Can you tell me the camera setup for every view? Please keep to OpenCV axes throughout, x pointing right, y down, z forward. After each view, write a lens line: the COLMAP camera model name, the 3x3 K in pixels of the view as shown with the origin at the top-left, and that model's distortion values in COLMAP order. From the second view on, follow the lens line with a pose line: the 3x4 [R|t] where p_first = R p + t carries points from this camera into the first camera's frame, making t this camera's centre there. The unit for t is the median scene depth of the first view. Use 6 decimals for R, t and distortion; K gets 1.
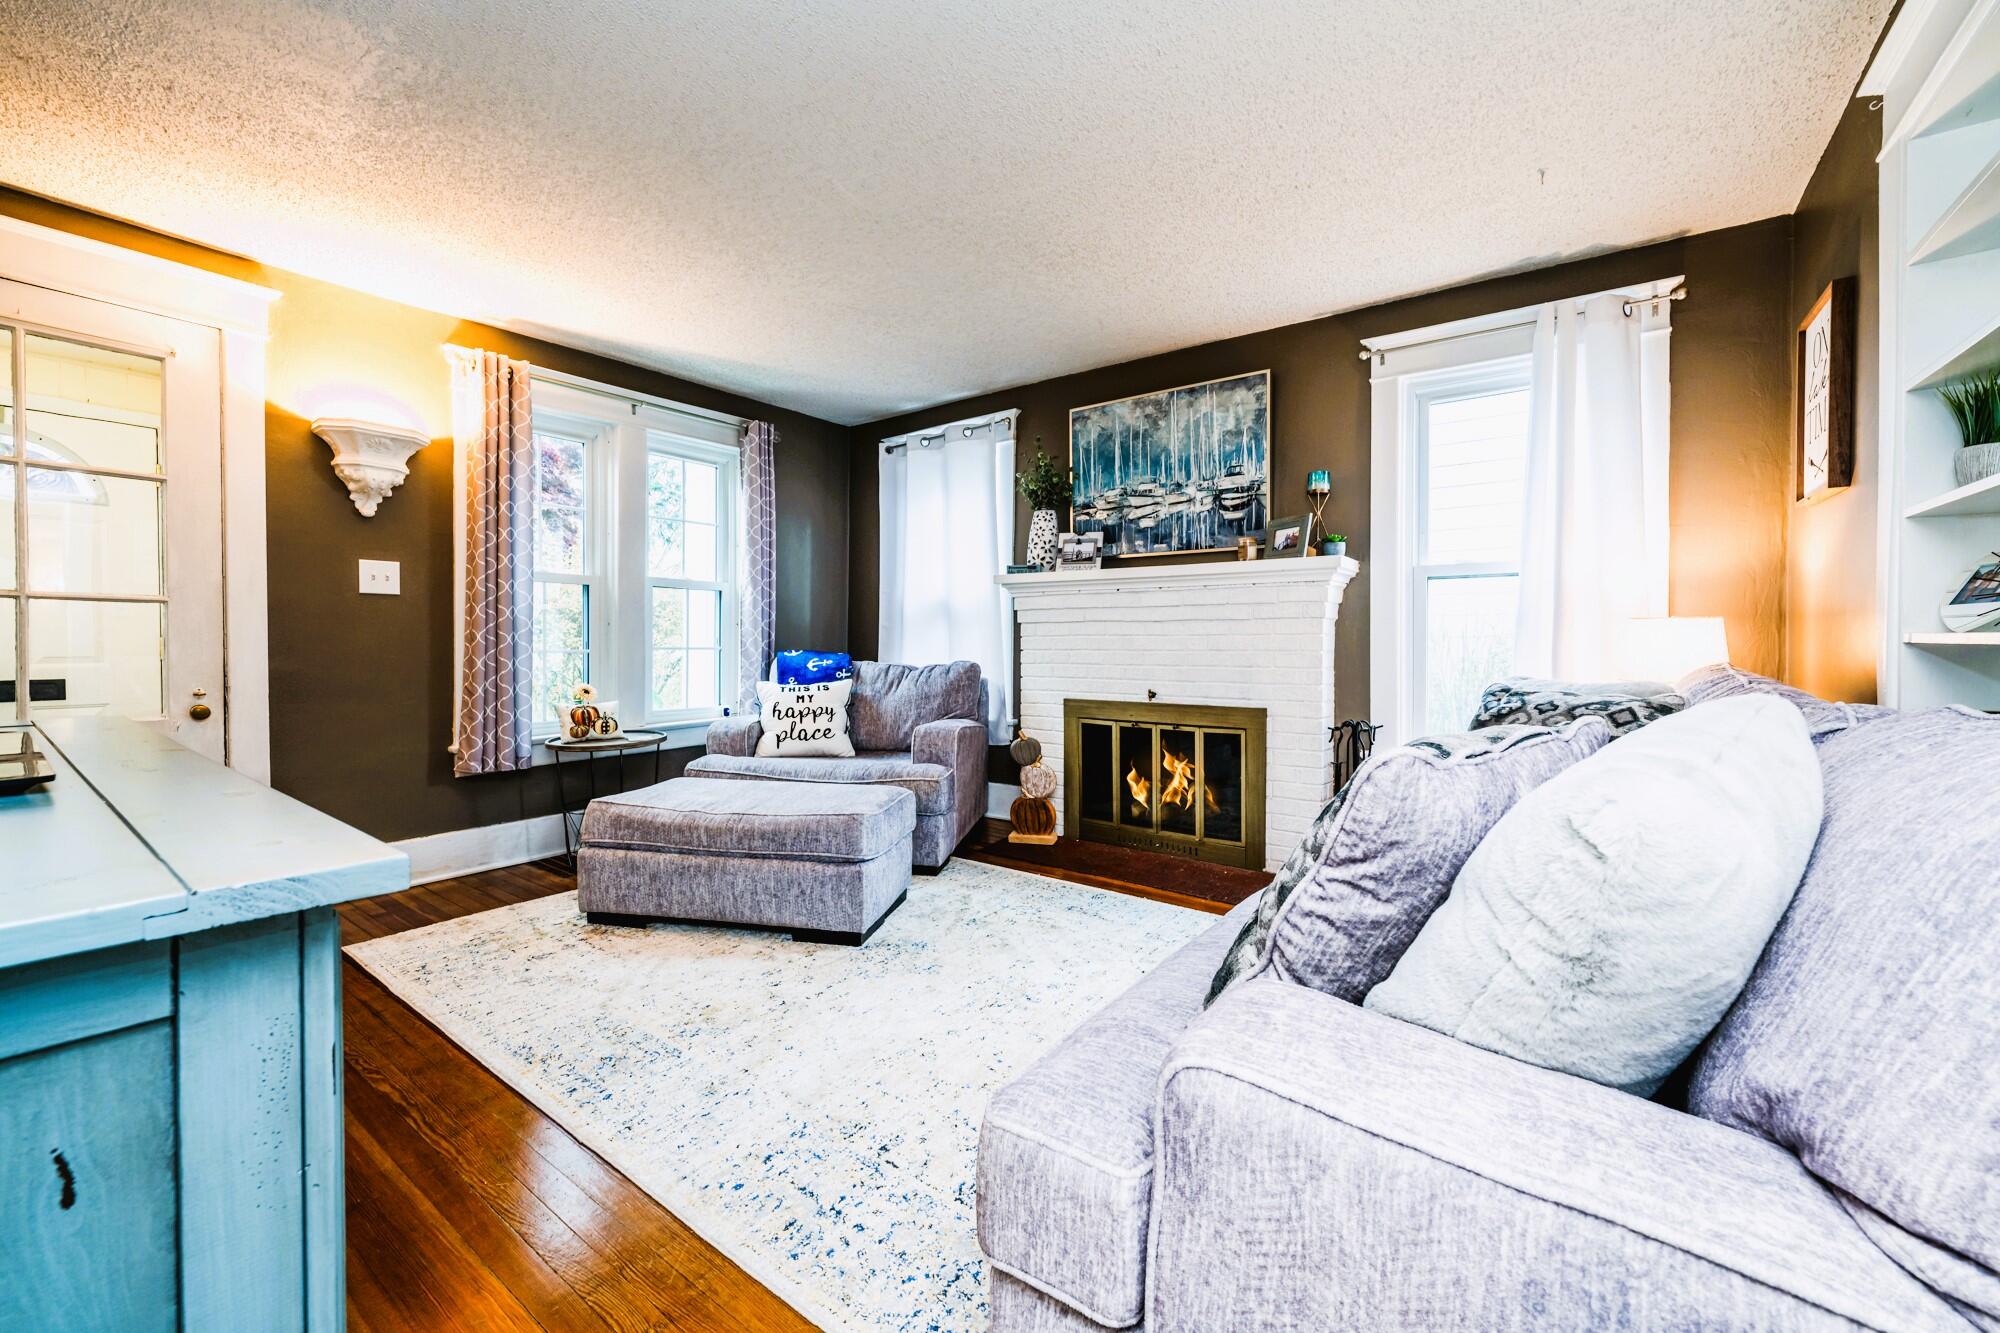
lens RADIAL K [[805.0, 0, 997.3], [0, 805.0, 657.8], [0, 0, 1]] dist [-0.001644, 0.000428]
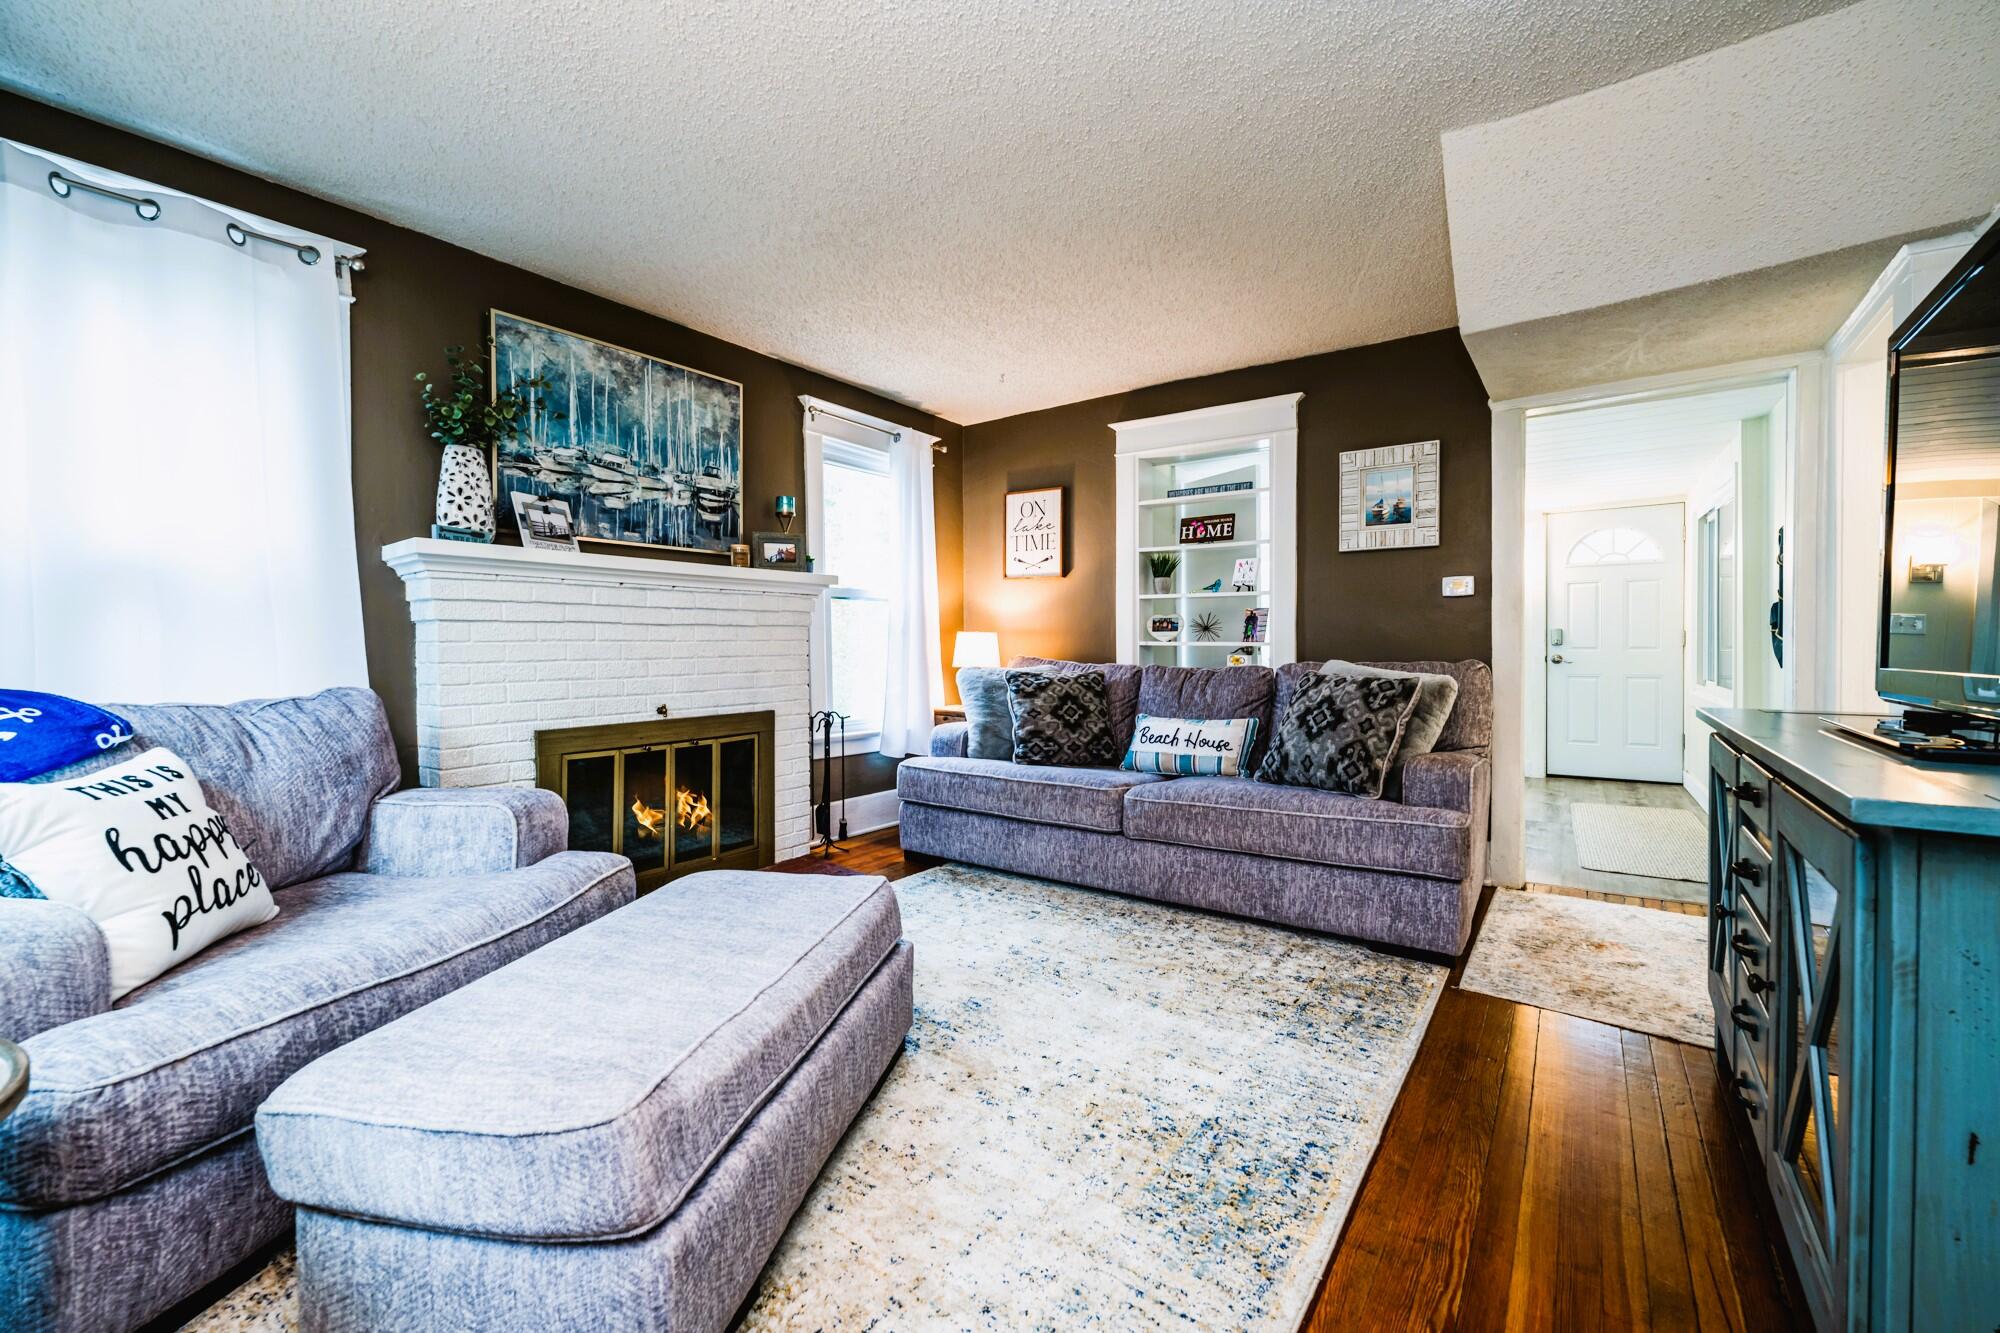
lens RADIAL K [[805.0, 0, 1008.3], [0, 805.0, 652.3], [0, 0, 1]] dist [-0.001644, 0.000428]
pose [[-0.022768, -0.011650, 0.999673, -0.662186], [0.025594, 0.999598, 0.012232, -0.016804], [-0.999413, 0.025864, -0.022461, 0.645480]]
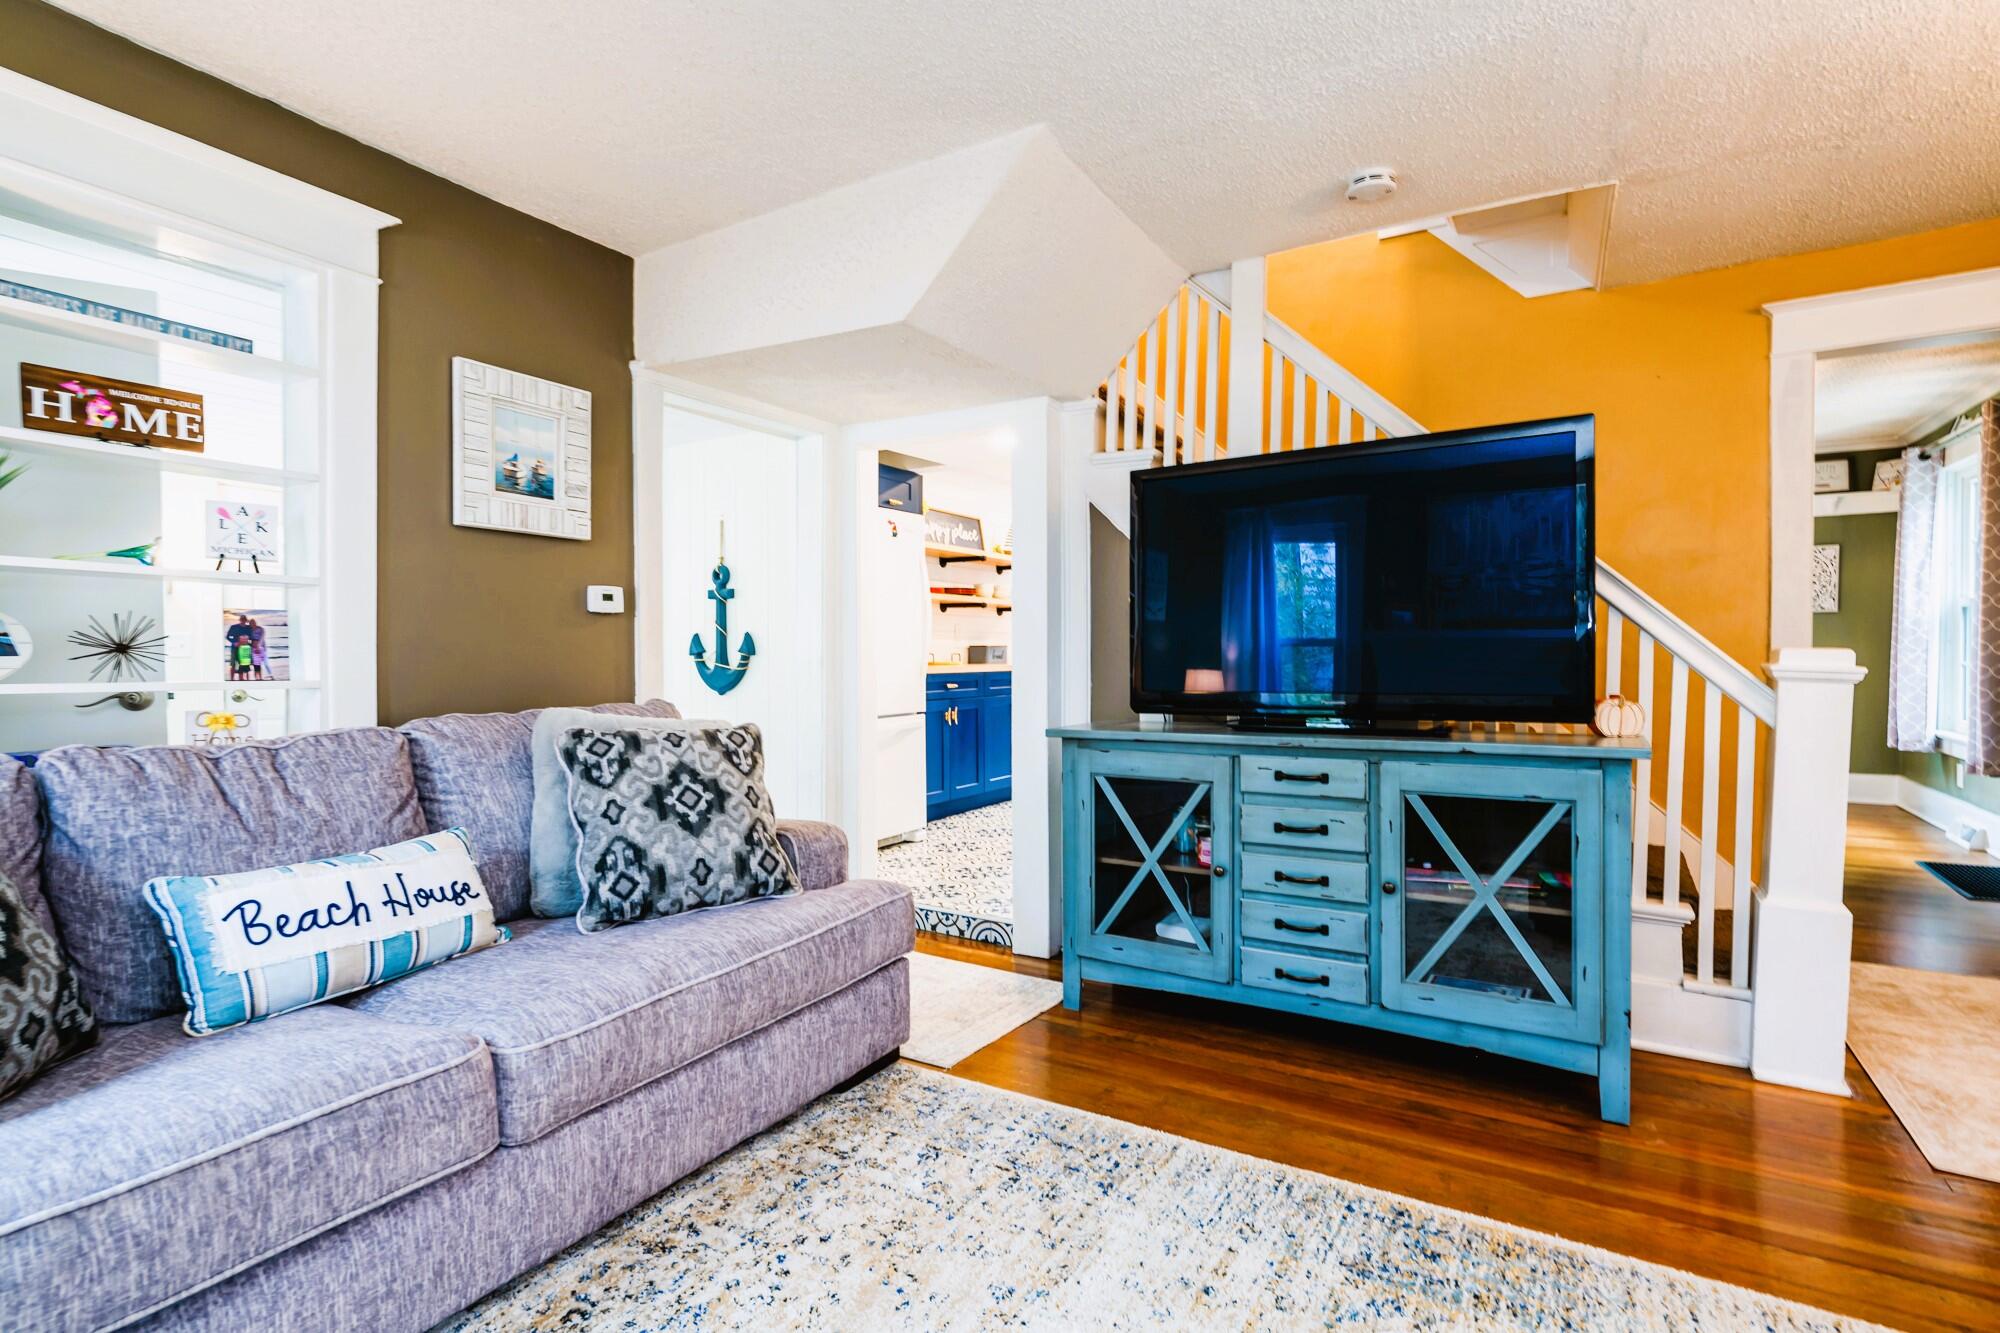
lens RADIAL K [[949.3, 0, 1005.2], [0, 949.3, 674.6], [0, 0, 1]] dist [0.000923, -0.000510]
pose [[-0.994944, 0.004451, -0.100334, -0.003913], [0.000609, 0.999267, 0.038288, -0.035625], [0.100431, 0.038033, -0.994217, 0.940320]]
